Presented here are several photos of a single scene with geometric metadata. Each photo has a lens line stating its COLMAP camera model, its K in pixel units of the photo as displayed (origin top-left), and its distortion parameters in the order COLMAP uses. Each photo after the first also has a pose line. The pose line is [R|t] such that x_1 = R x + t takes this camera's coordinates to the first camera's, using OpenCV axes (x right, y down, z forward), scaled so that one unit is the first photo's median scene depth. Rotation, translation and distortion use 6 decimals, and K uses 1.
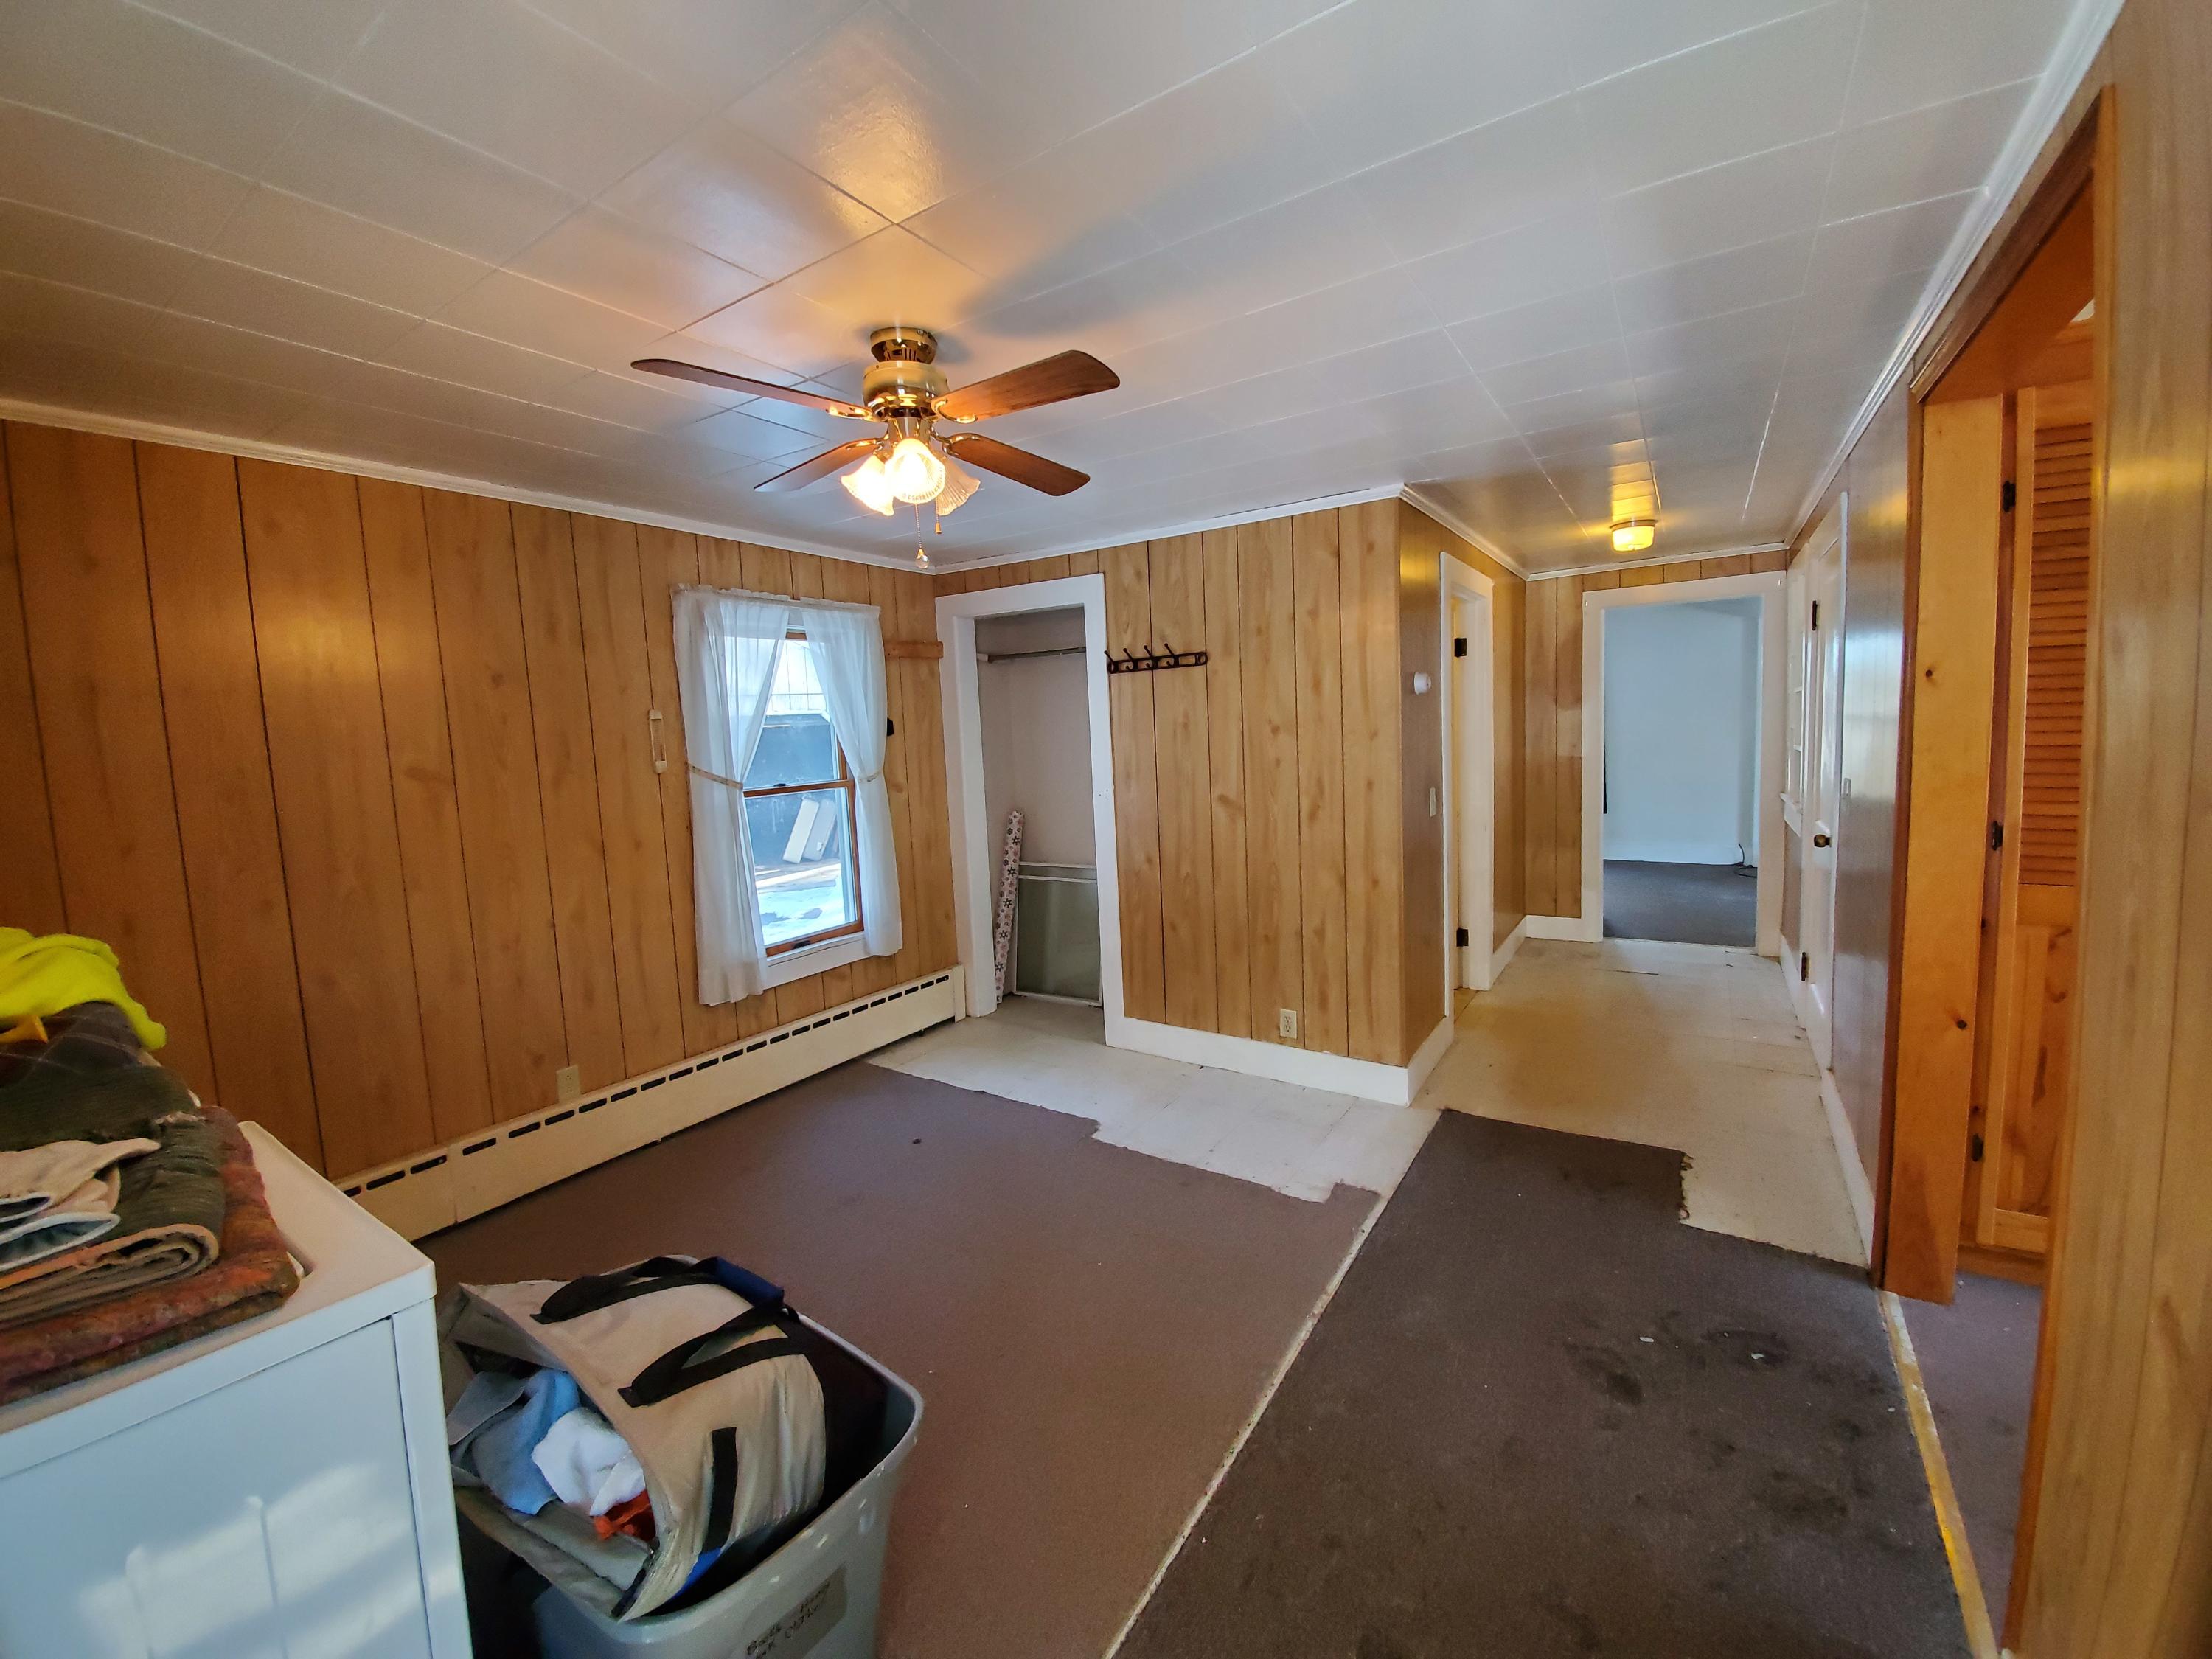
lens RADIAL K [[896.8, 0, 1106.0], [0, 896.8, 829.5], [0, 0, 1]] dist [0.001459, 0.000115]
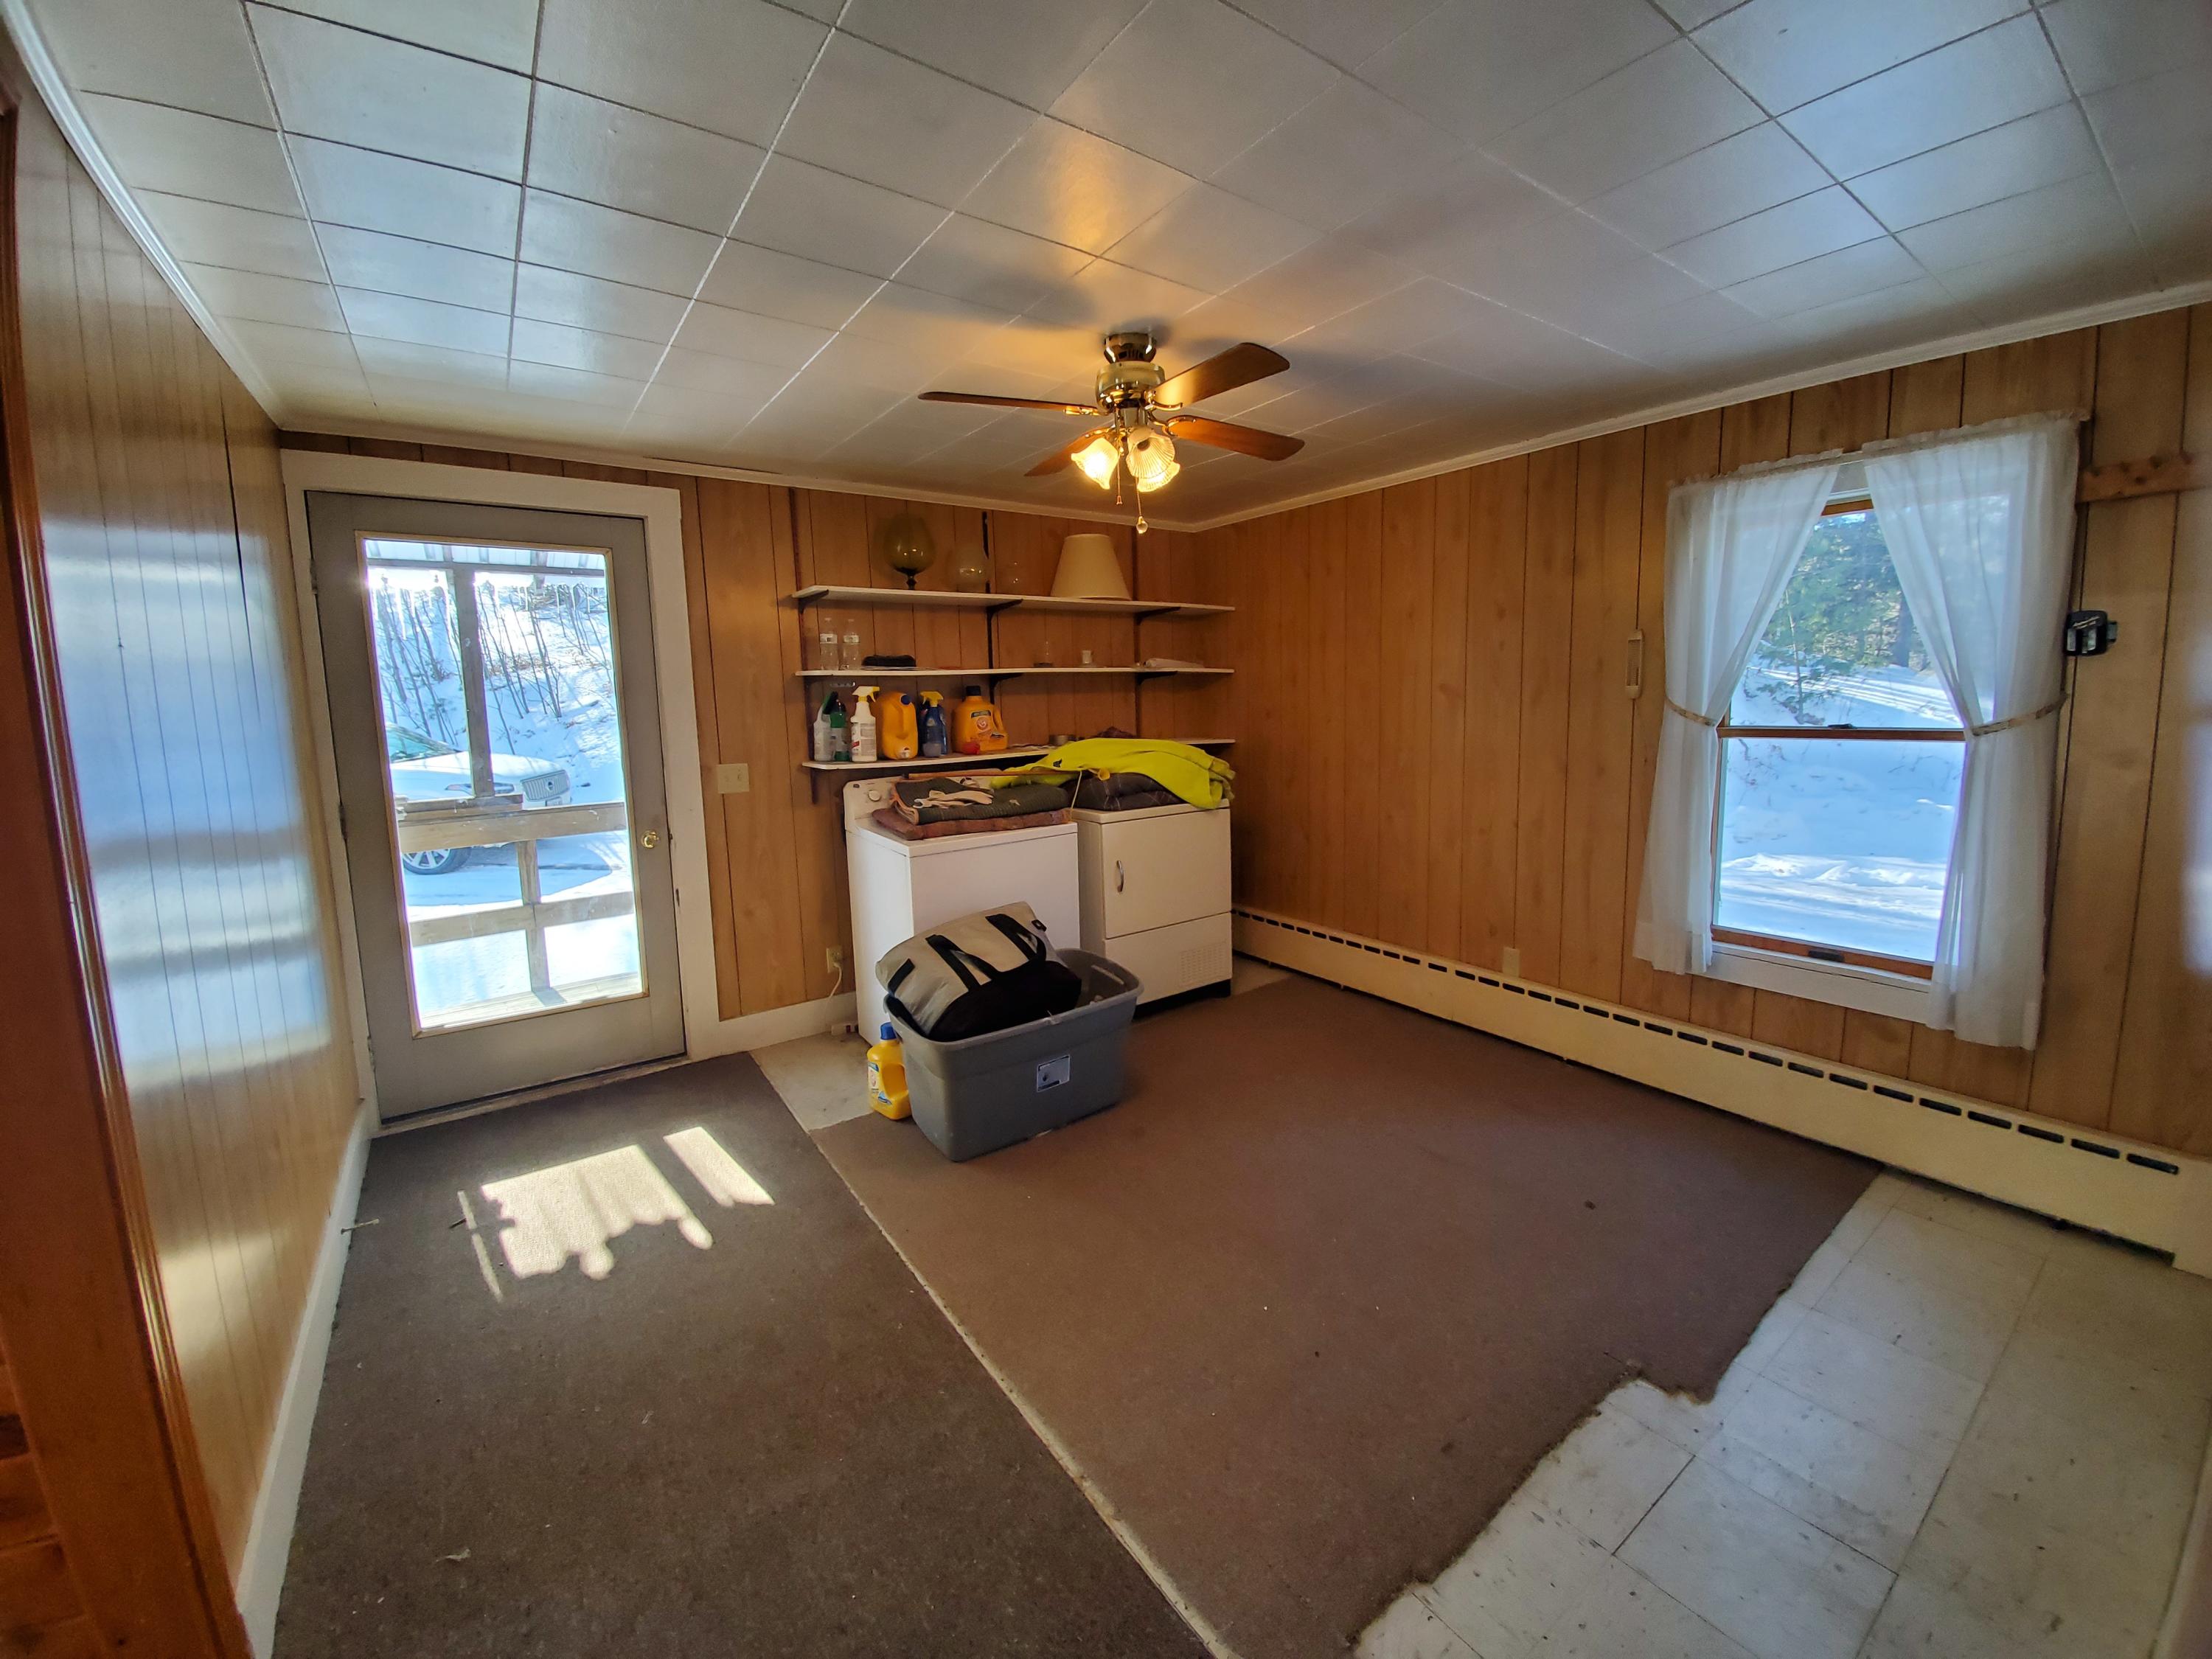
lens RADIAL K [[894.2, 0, 1146.8], [0, 894.2, 820.6], [0, 0, 1]] dist [-0.000321, -0.000139]
pose [[-0.343689, 0.185196, -0.920641, 0.555499], [-0.067480, 0.972957, 0.220911, -0.111155], [0.936656, 0.138049, -0.321897, 0.845894]]
